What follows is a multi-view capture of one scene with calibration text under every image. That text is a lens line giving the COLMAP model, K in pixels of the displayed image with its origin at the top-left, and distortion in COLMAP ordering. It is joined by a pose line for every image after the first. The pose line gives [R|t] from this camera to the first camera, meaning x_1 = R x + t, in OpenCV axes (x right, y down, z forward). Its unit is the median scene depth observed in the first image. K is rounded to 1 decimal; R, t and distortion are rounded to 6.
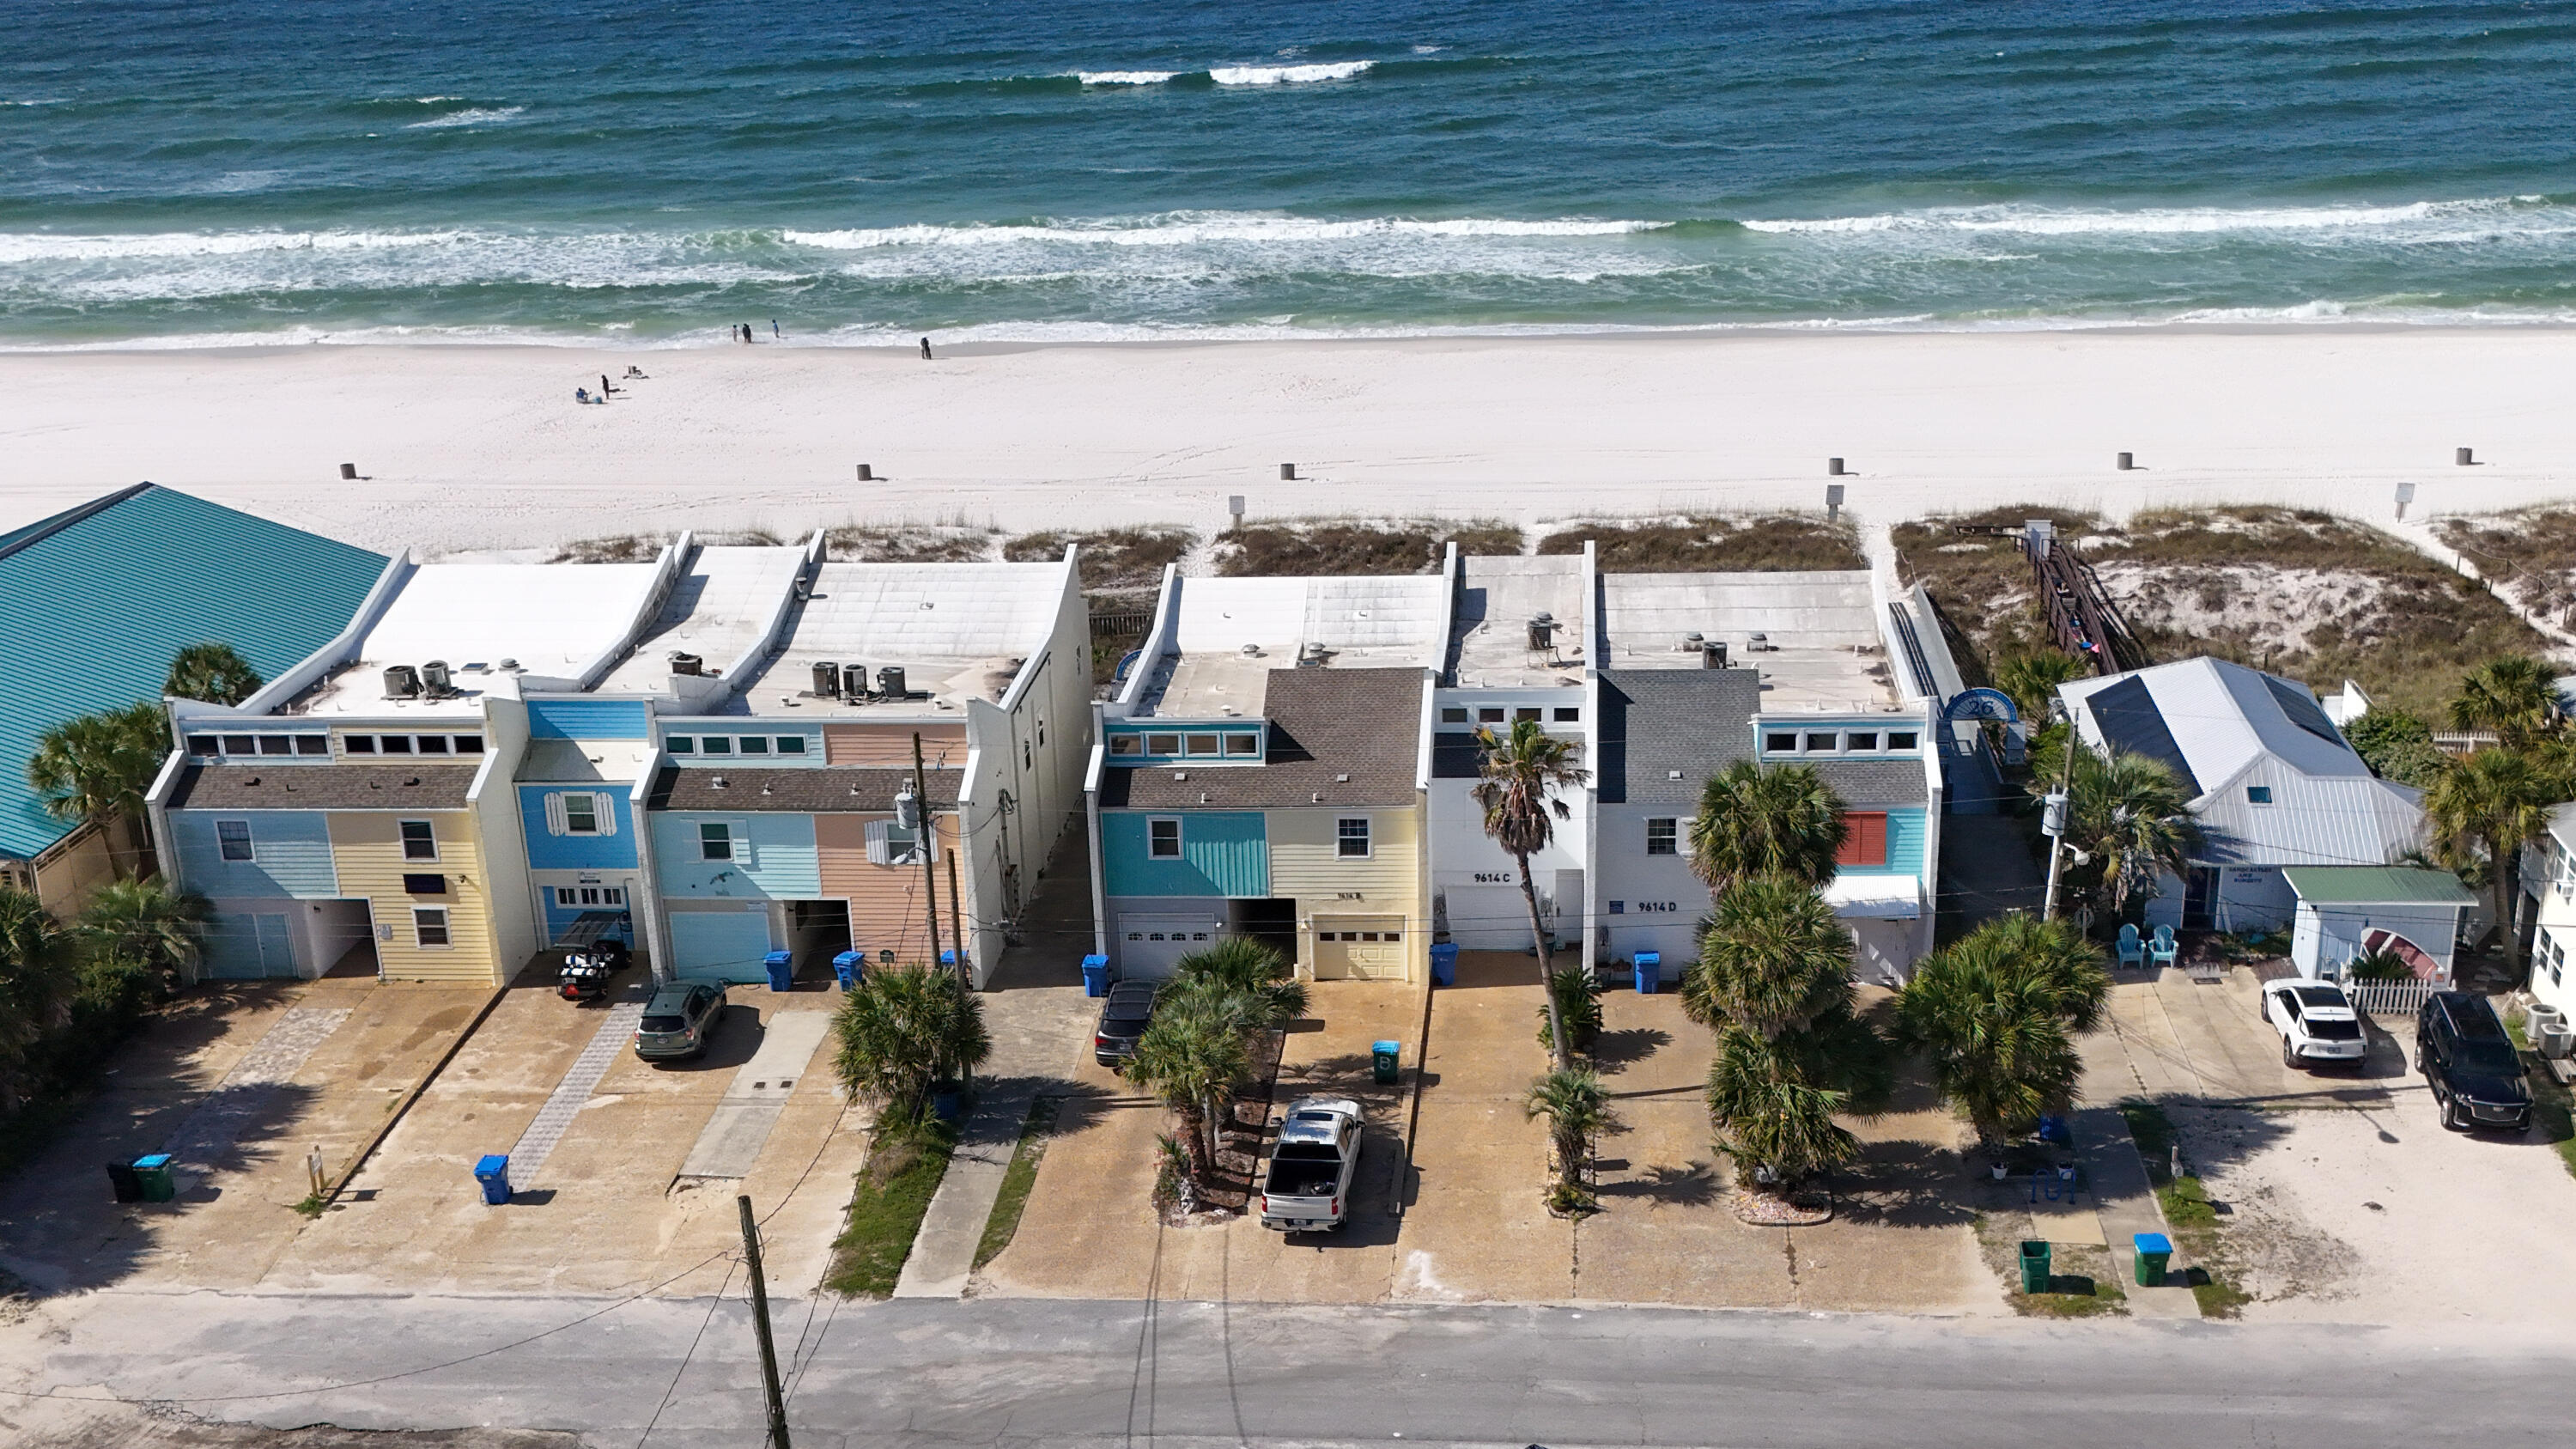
lens RADIAL K [[2938.1, 0, 1307.1], [0, 2938.1, 995.7], [0, 0, 1]] dist [0.069307, 0.000000]
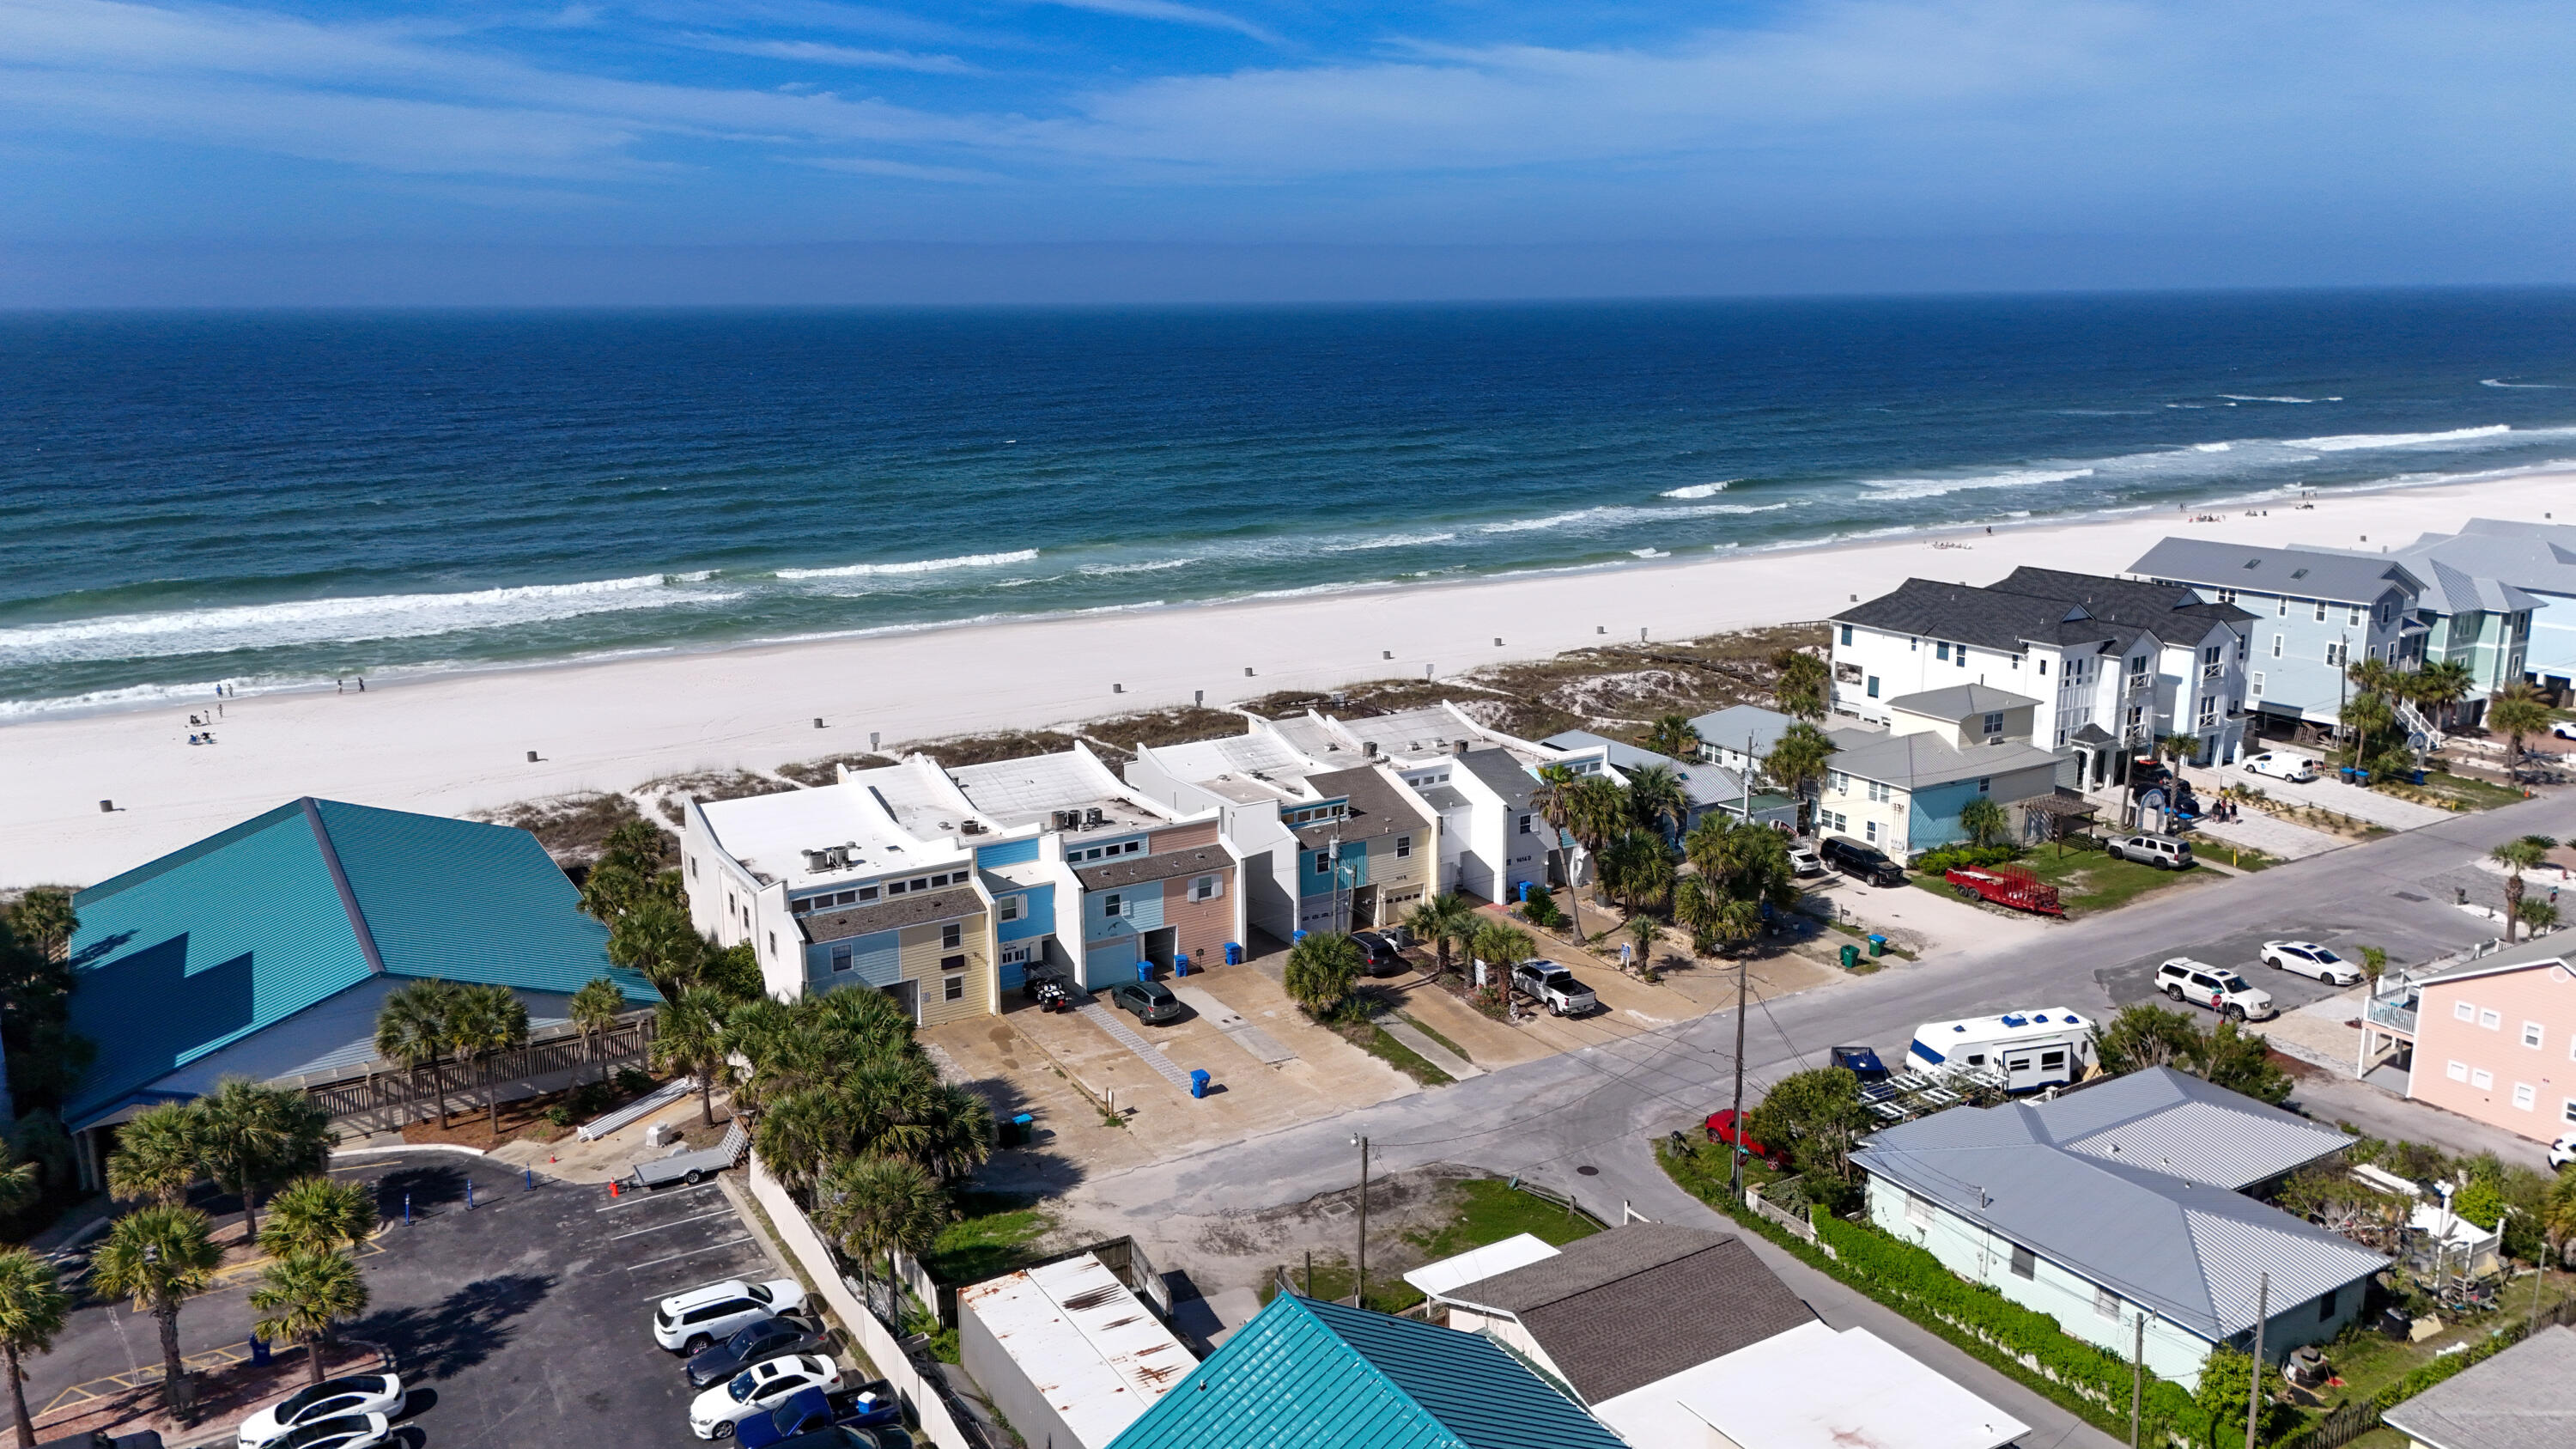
lens RADIAL K [[1894.4, 0, 1288.4], [0, 1894.4, 656.0], [0, 0, 1]] dist [0.066051, -0.056756]
pose [[0.808065, -0.087134, 0.582614, -0.767539], [0.208360, 0.967347, -0.144314, -0.010266], [-0.551015, 0.238009, 0.799834, -0.017495]]
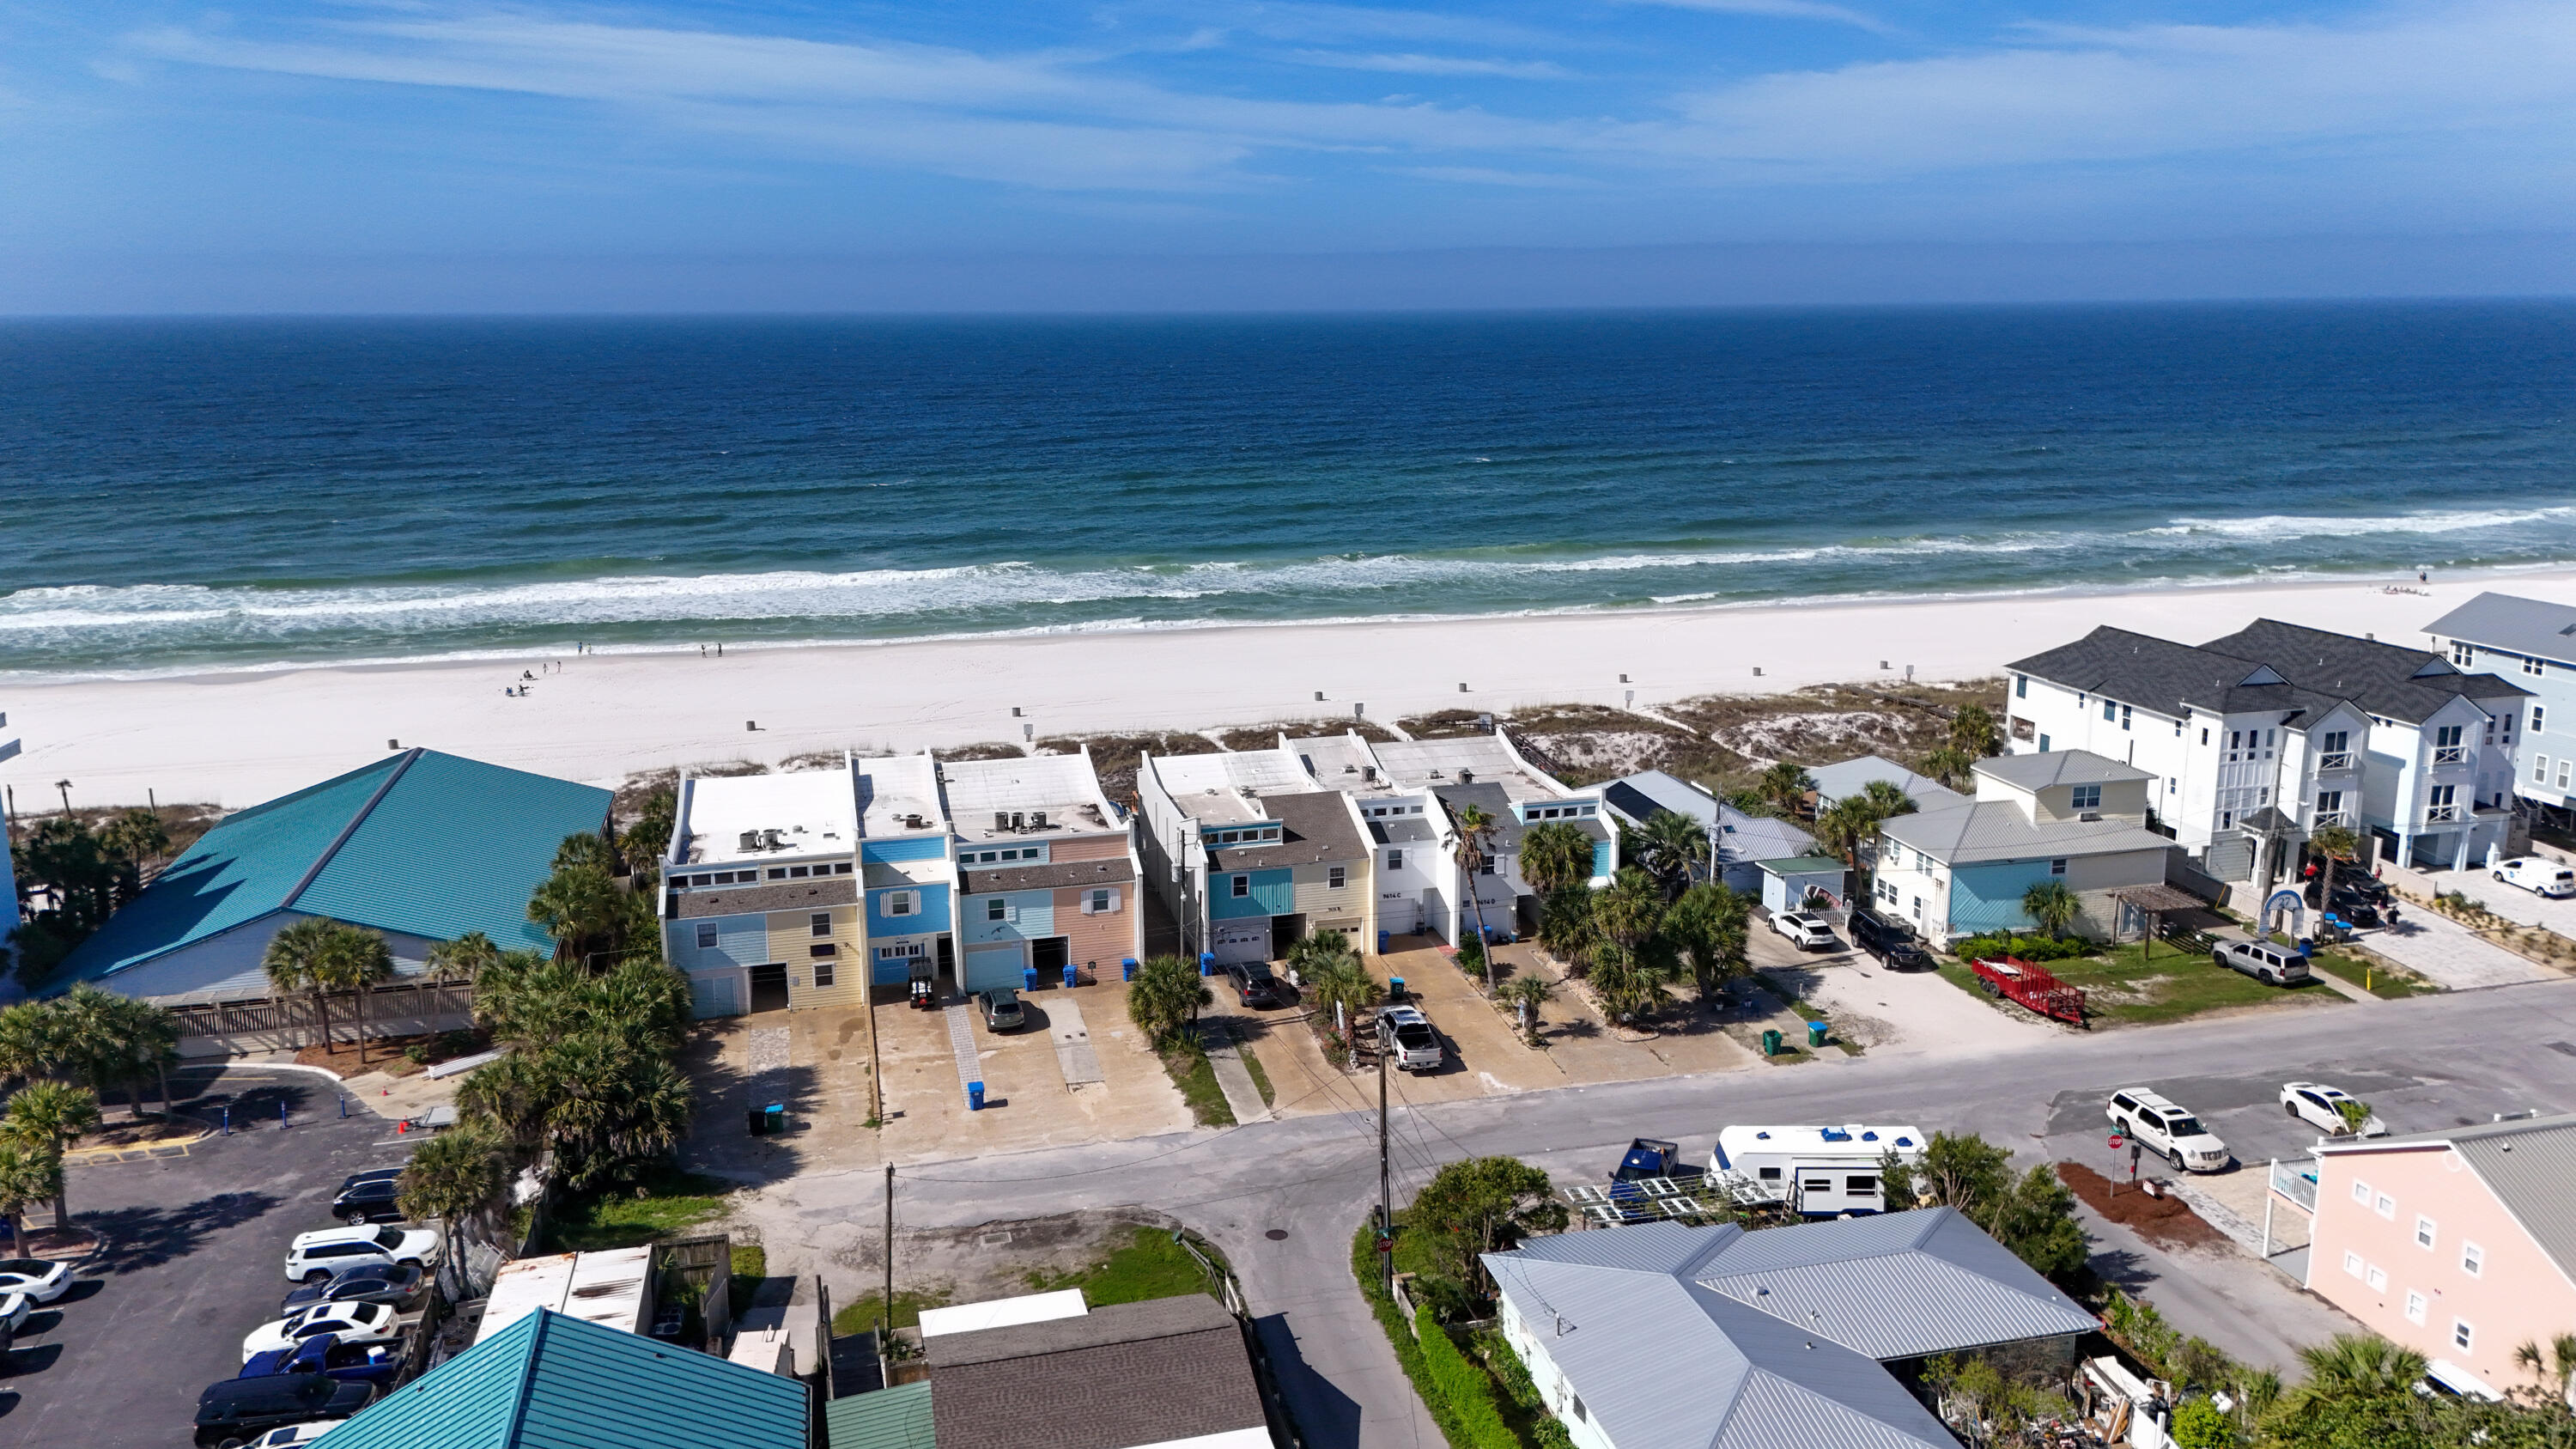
lens RADIAL K [[1894.4, 0, 1296.8], [0, 1894.4, 660.0], [0, 0, 1]] dist [0.066051, -0.056756]
pose [[0.943676, -0.037316, 0.328760, -0.400268], [0.104715, 0.976229, -0.189768, 0.037863], [-0.313864, 0.213506, 0.925151, -0.162008]]
